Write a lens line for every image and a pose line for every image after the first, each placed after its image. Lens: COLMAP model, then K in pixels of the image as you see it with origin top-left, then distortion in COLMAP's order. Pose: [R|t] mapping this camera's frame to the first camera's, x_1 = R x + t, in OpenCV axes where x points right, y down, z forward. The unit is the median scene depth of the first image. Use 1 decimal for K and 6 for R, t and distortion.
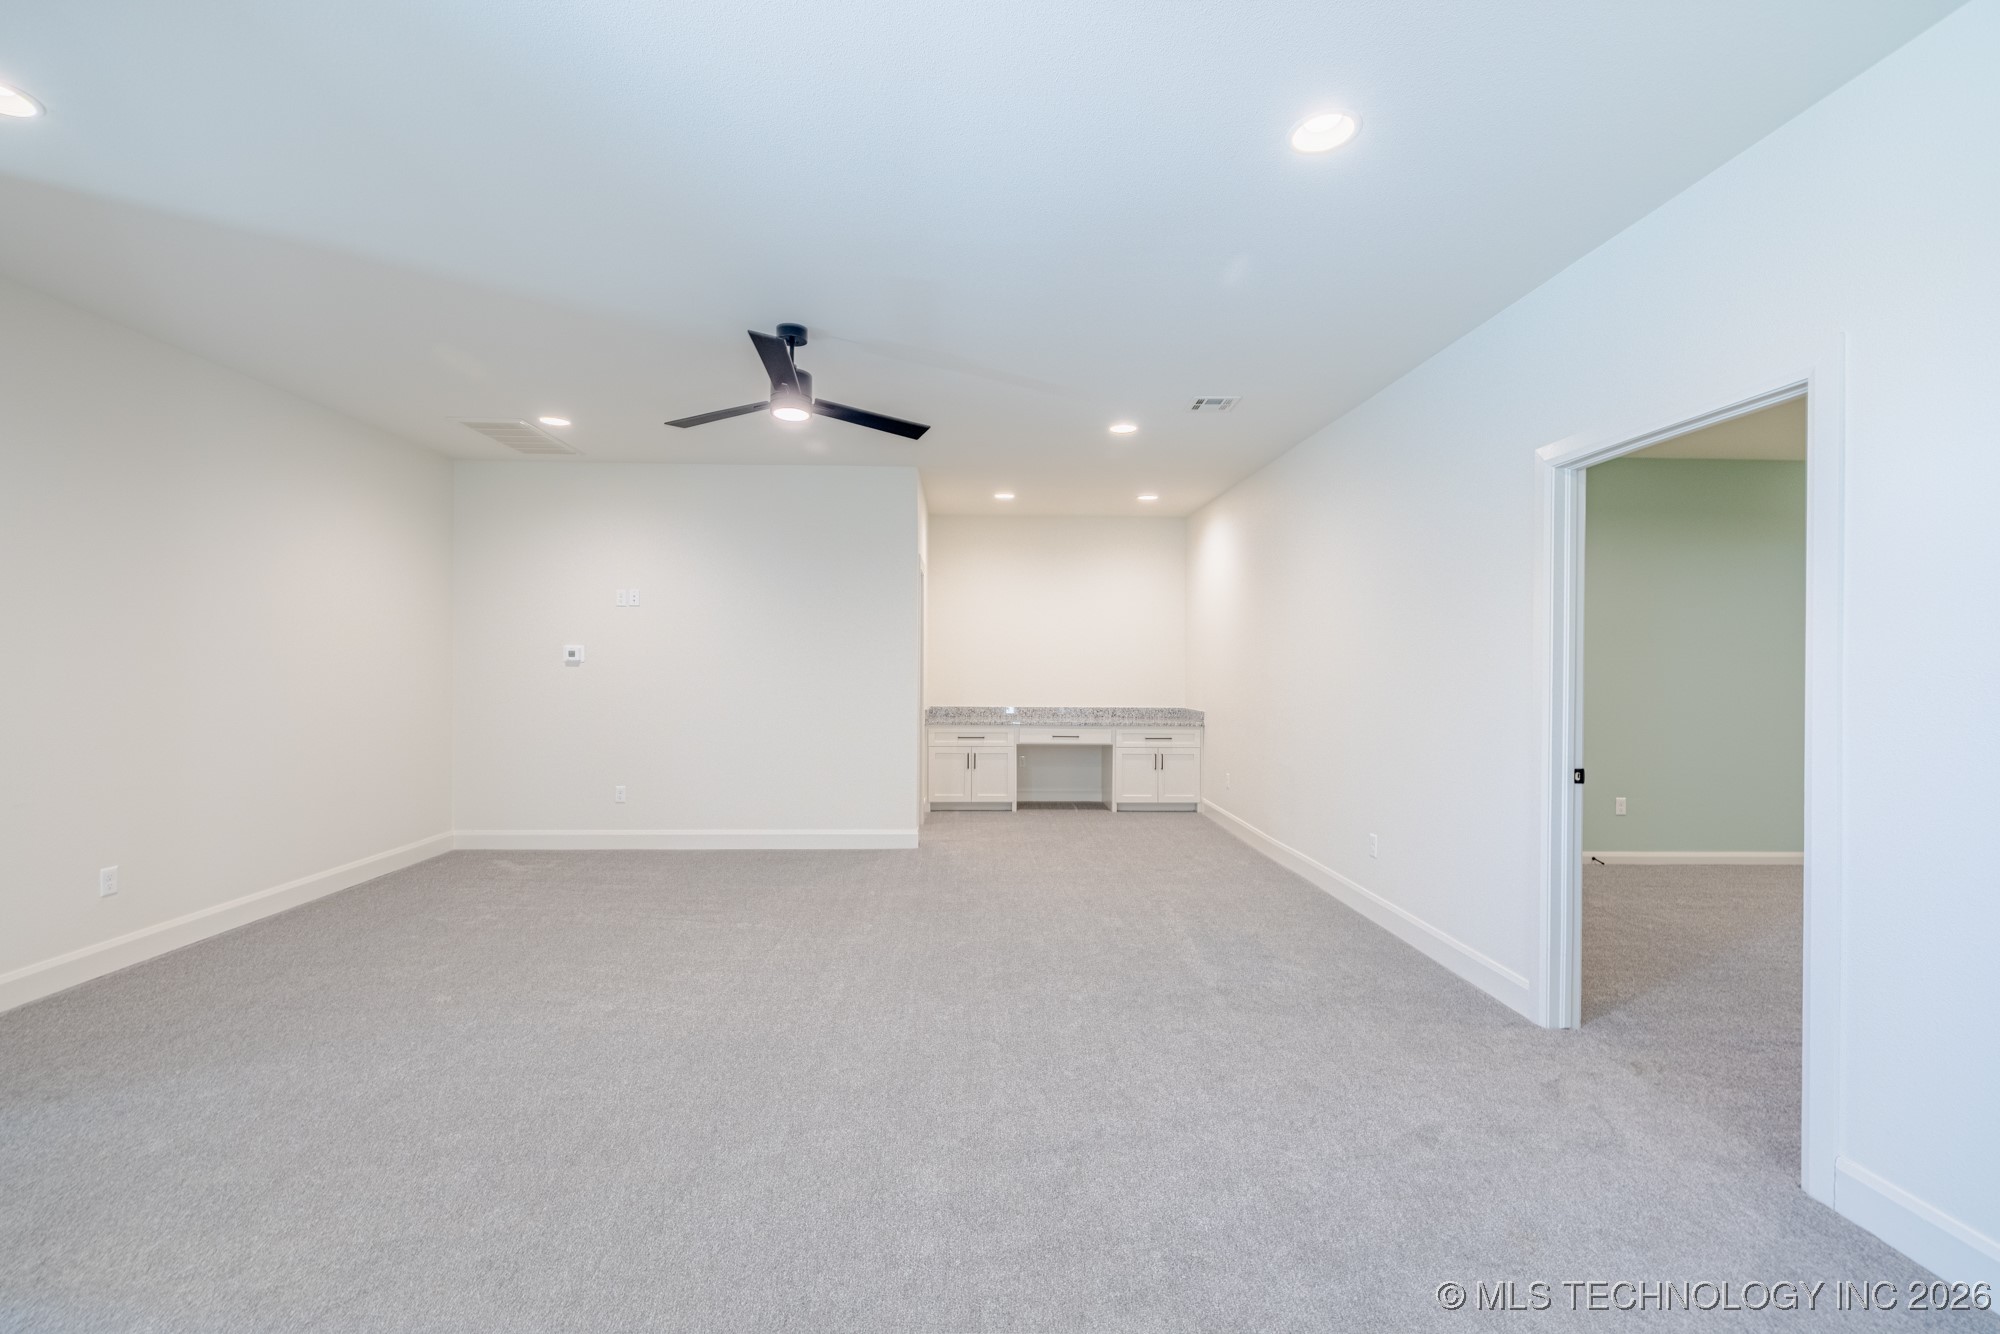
lens RADIAL K [[853.4, 0, 993.6], [0, 853.4, 657.9], [0, 0, 1]] dist [-0.000354, 0.000022]
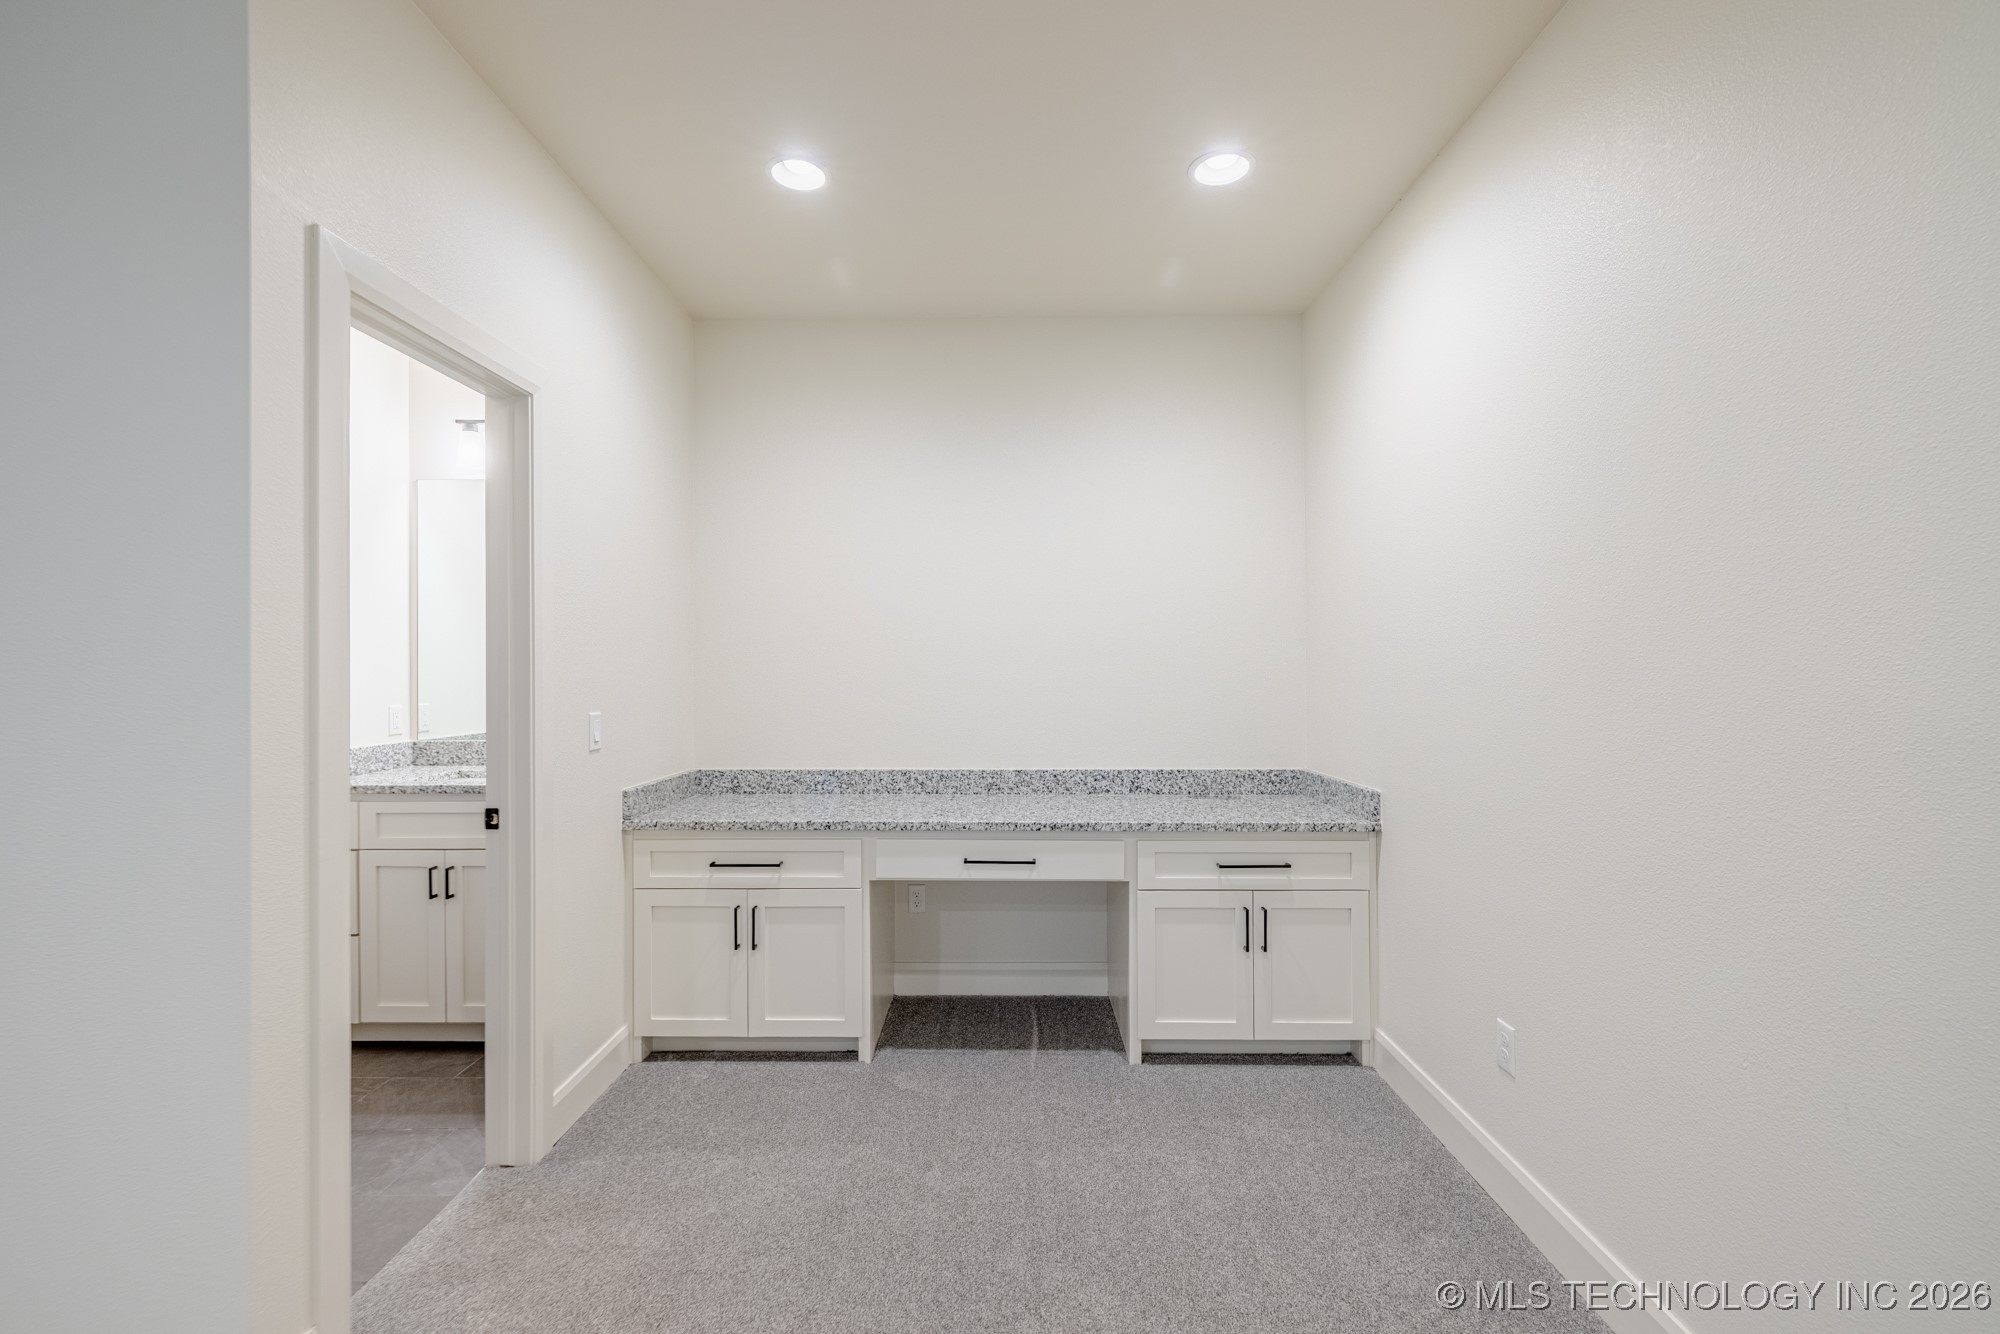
lens RADIAL K [[853.4, 0, 987.6], [0, 853.4, 664.9], [0, 0, 1]] dist [-0.000354, 0.000022]
pose [[0.998565, -0.007772, -0.052981, 0.098945], [0.007908, 0.999966, 0.002365, 0.005988], [0.052961, -0.002781, 0.998593, 0.628939]]
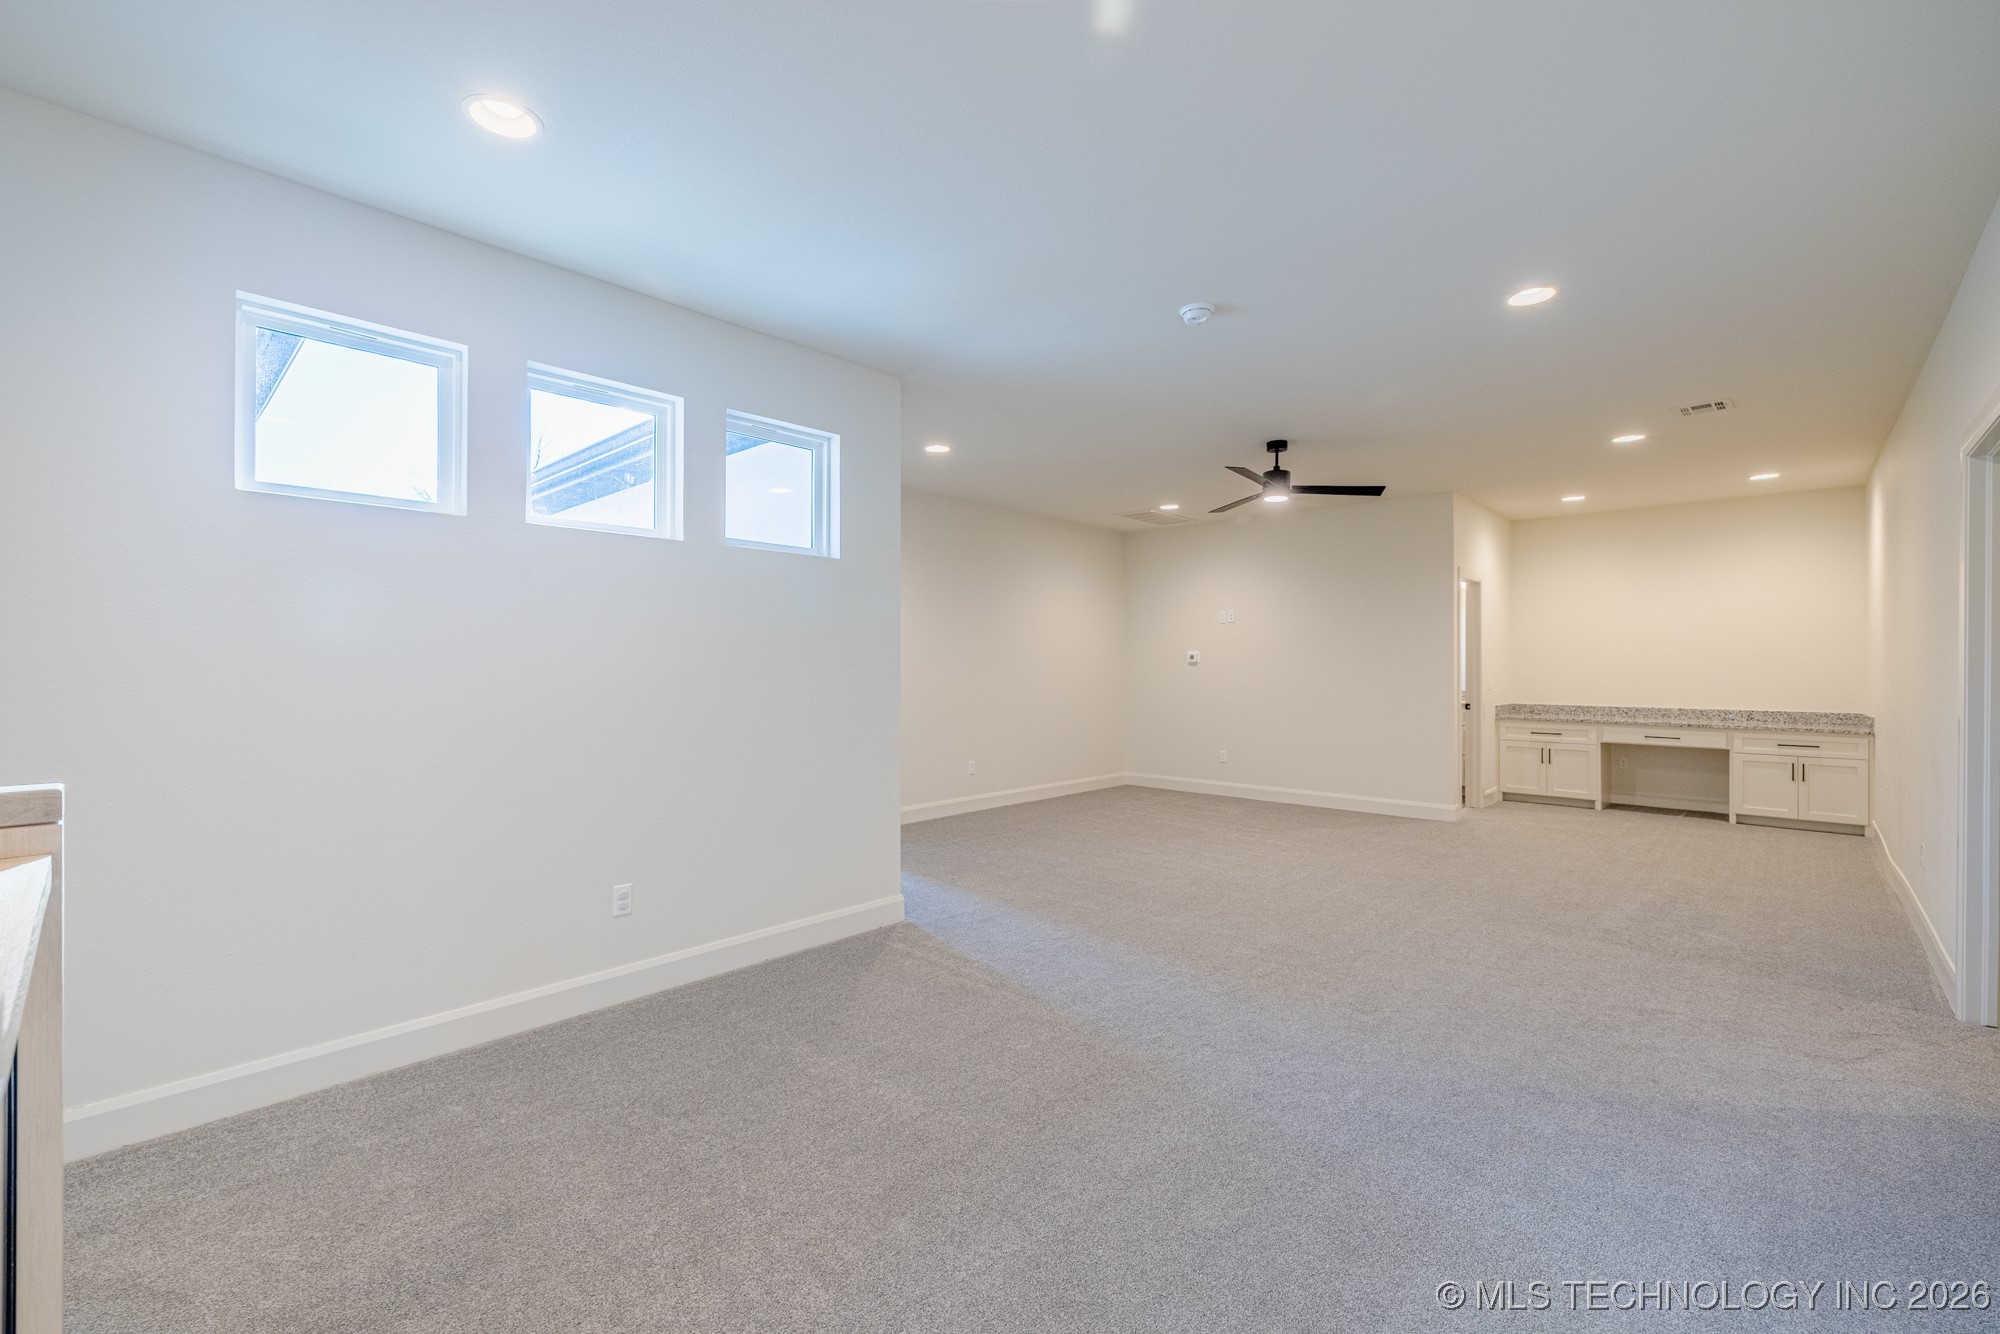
lens RADIAL K [[853.4, 0, 979.4], [0, 853.4, 664.2], [0, 0, 1]] dist [-0.000354, 0.000022]
pose [[0.698915, -0.005341, -0.715185, 0.233508], [0.009193, 0.999957, 0.001517, 0.001166], [0.715146, -0.007635, 0.698934, -0.217211]]
